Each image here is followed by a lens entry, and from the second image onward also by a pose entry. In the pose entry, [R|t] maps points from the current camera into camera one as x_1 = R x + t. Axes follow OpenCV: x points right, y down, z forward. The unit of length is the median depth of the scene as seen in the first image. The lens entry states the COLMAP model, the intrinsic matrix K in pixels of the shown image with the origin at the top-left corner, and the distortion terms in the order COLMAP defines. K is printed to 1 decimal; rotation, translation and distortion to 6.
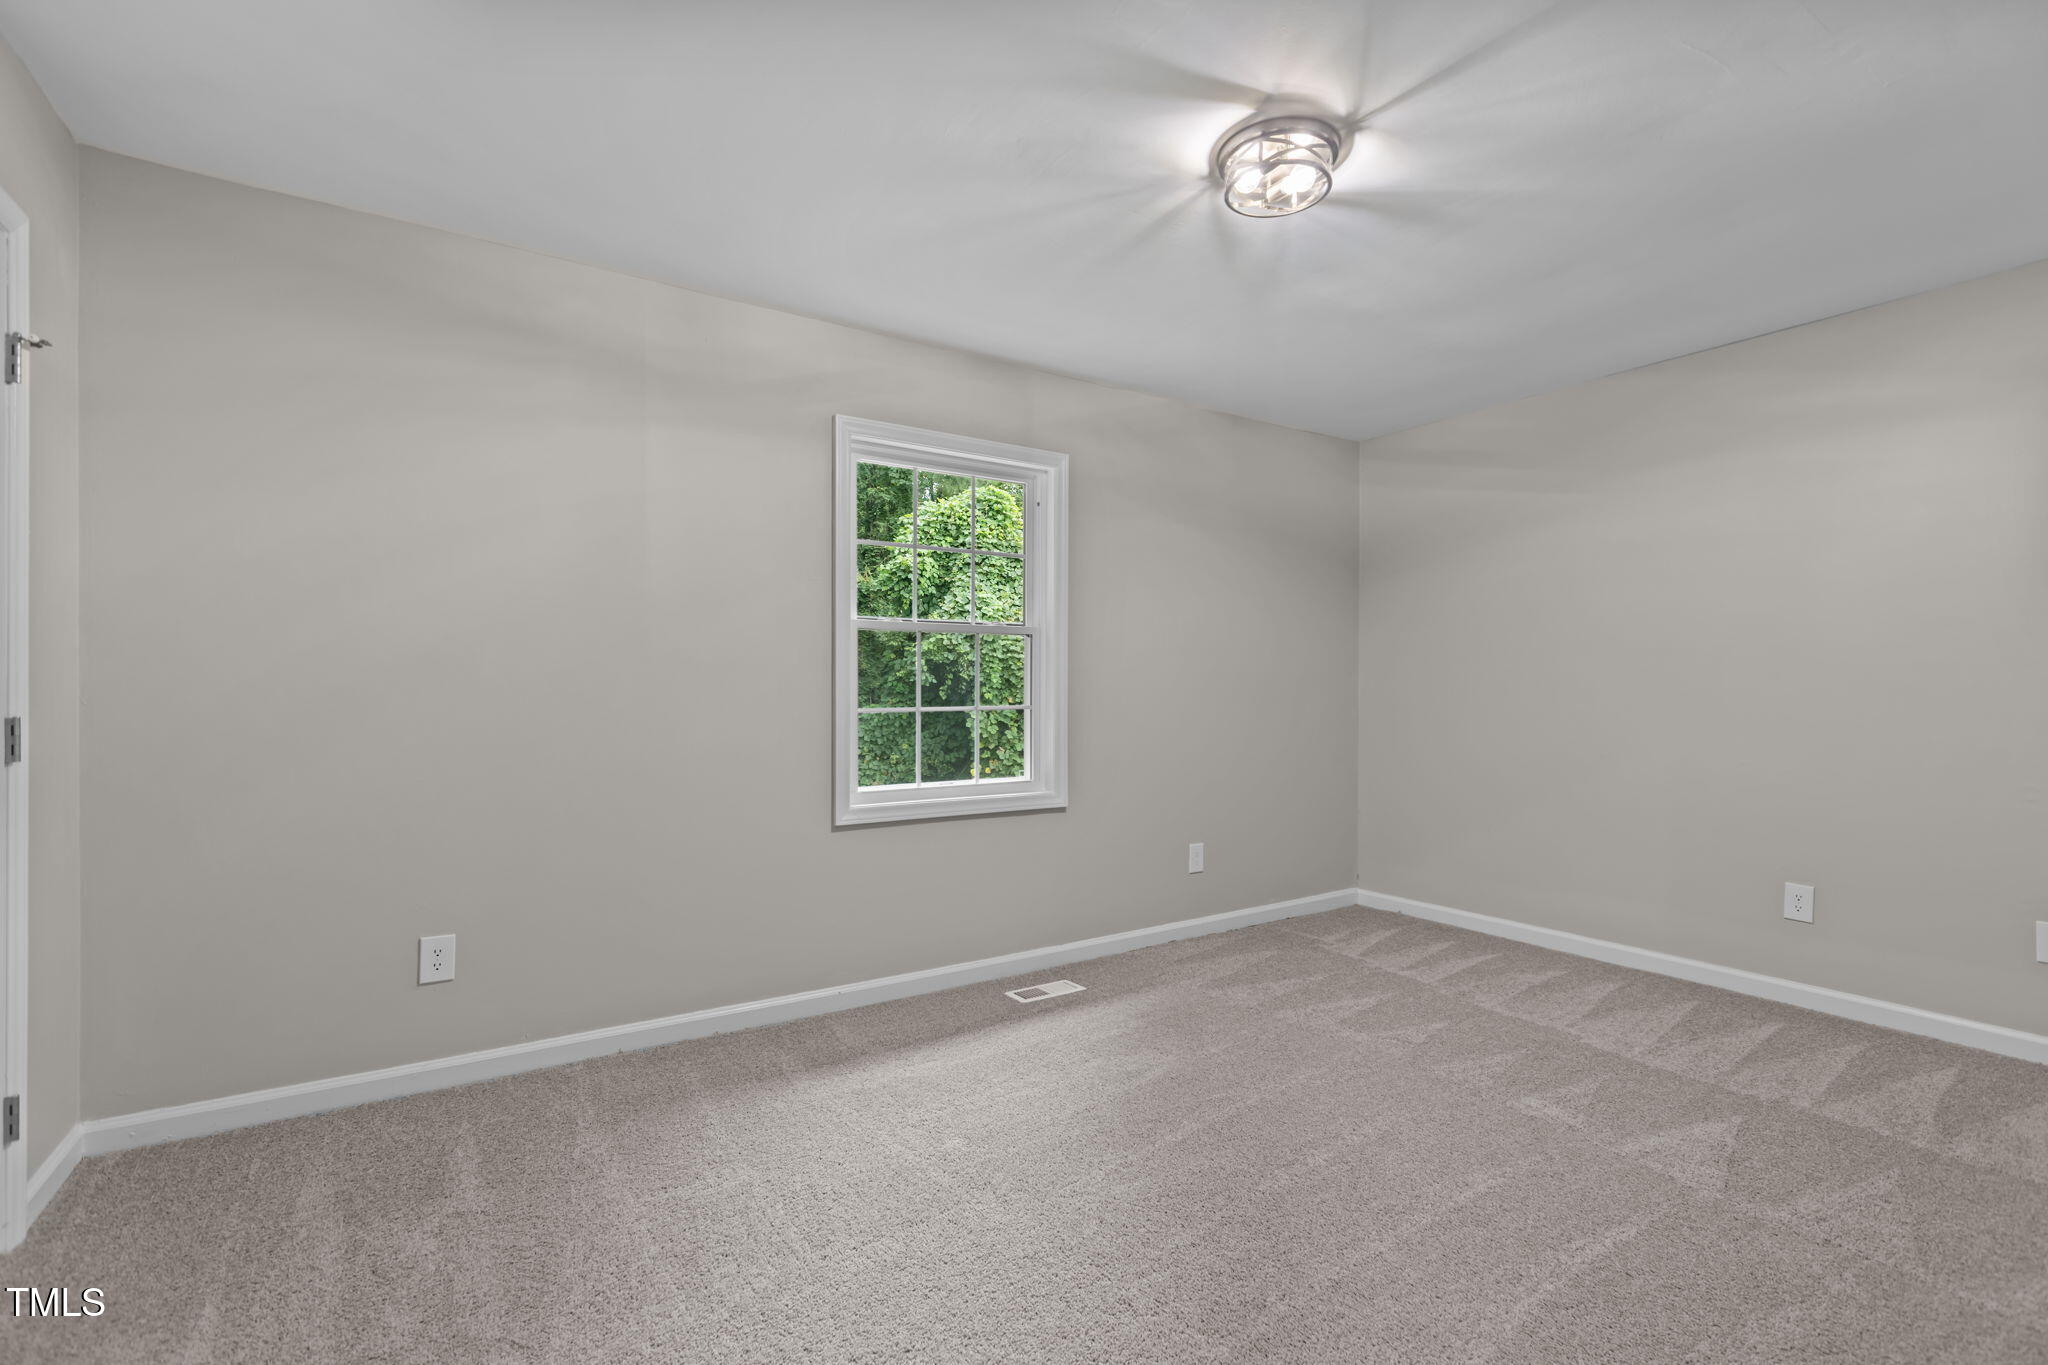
lens RADIAL K [[920.2, 0, 1024.0], [0, 920.2, 682.5], [0, 0, 1]] dist [0.000572, 0.000264]
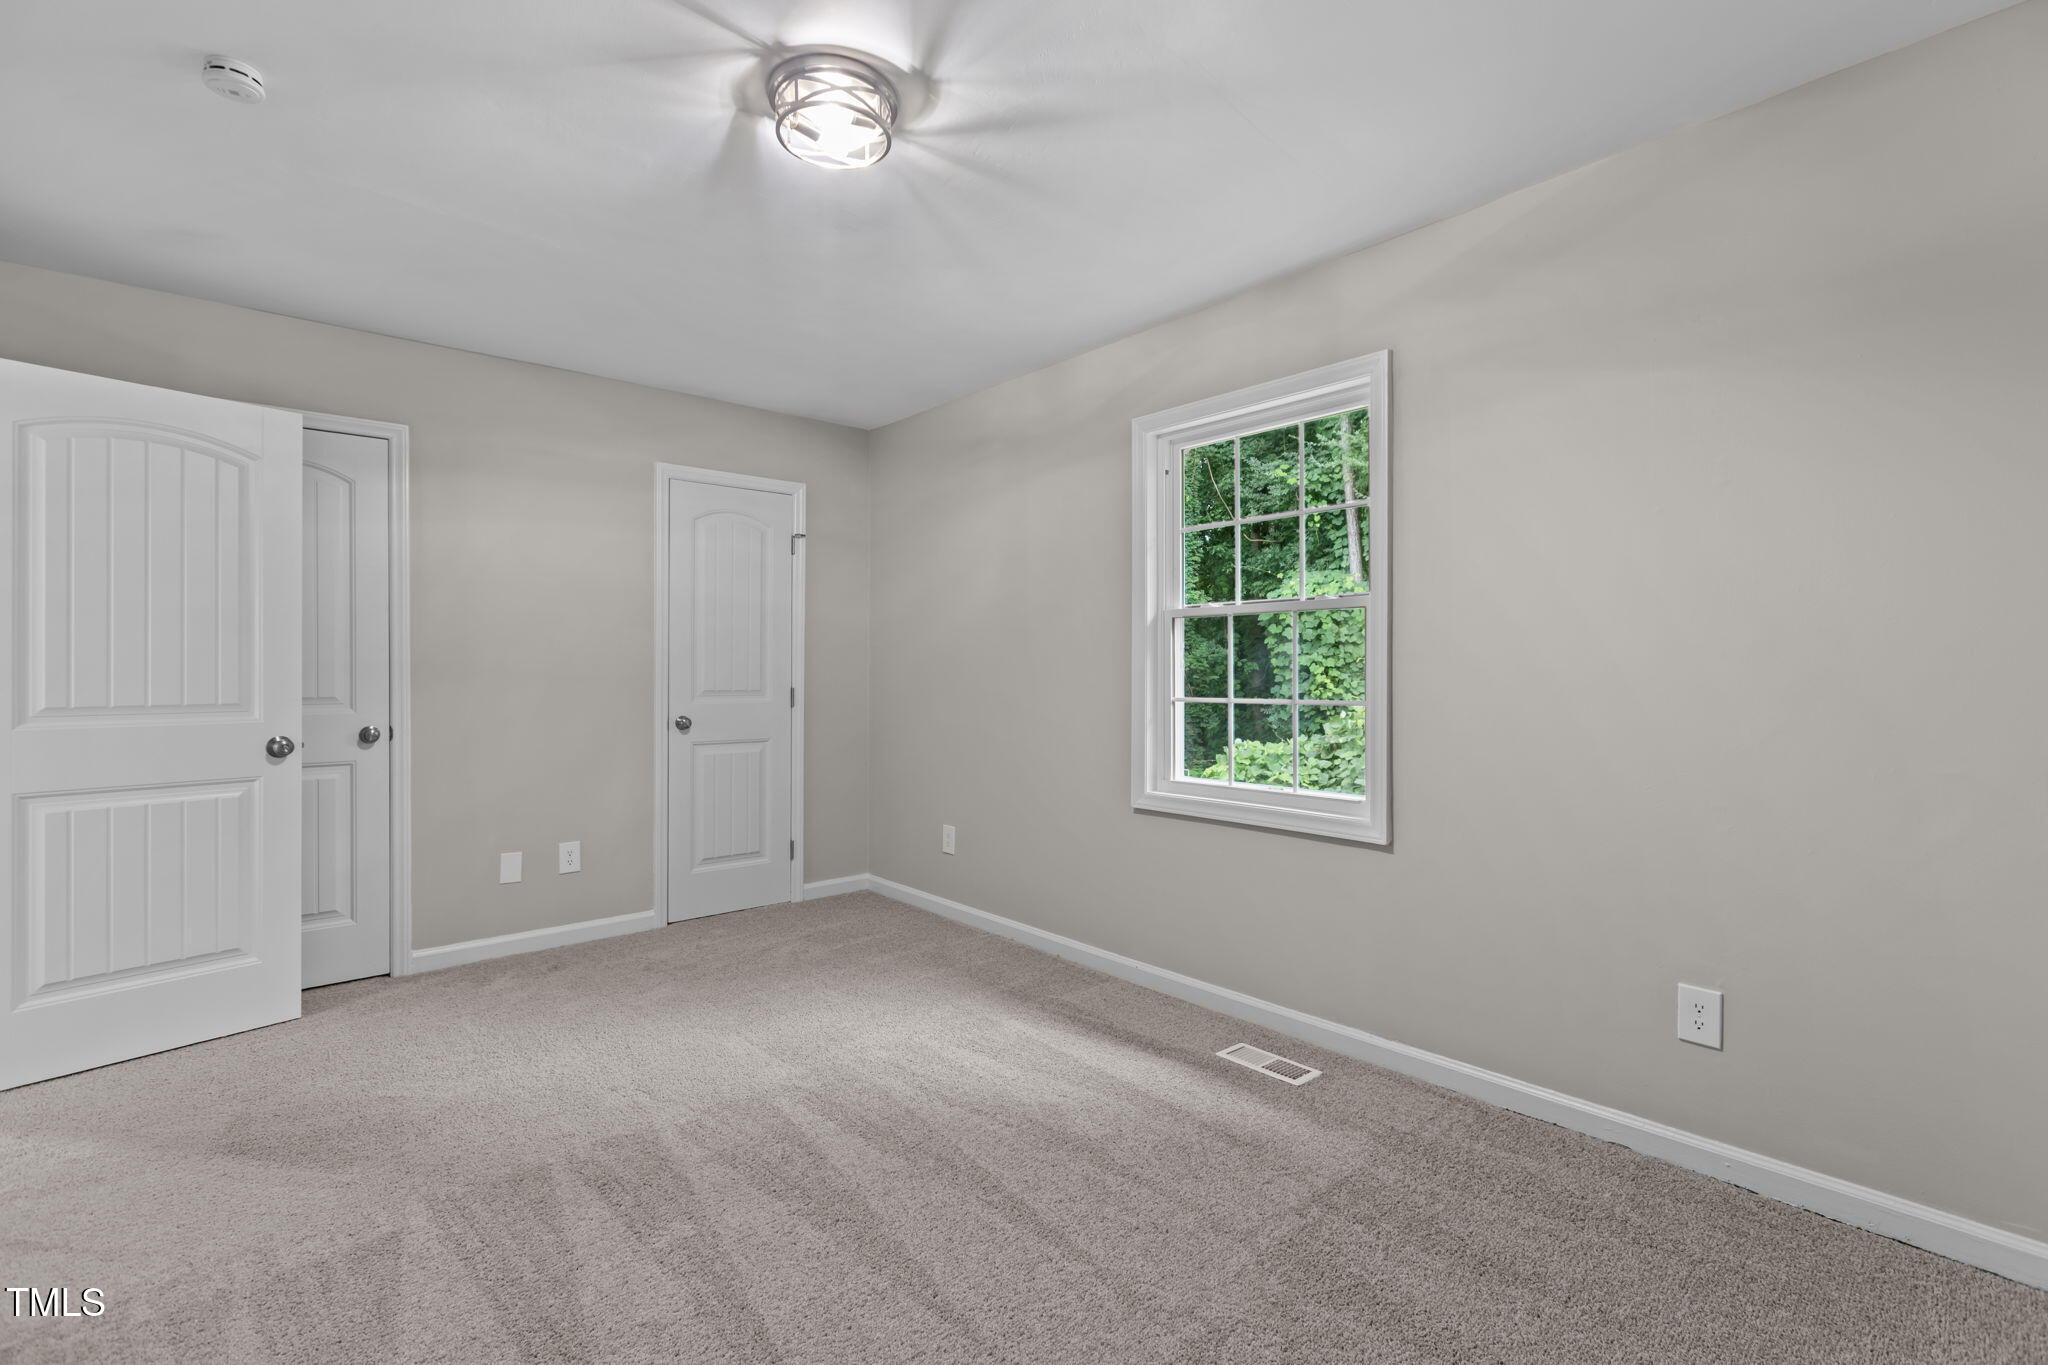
lens RADIAL K [[920.2, 0, 1024.0], [0, 920.2, 682.5], [0, 0, 1]] dist [0.000572, 0.000264]
pose [[0.134898, -0.000030, -0.990859, 0.798177], [-0.003000, 0.999995, -0.000439, 0.012641], [0.990855, 0.003031, 0.134898, 0.704110]]
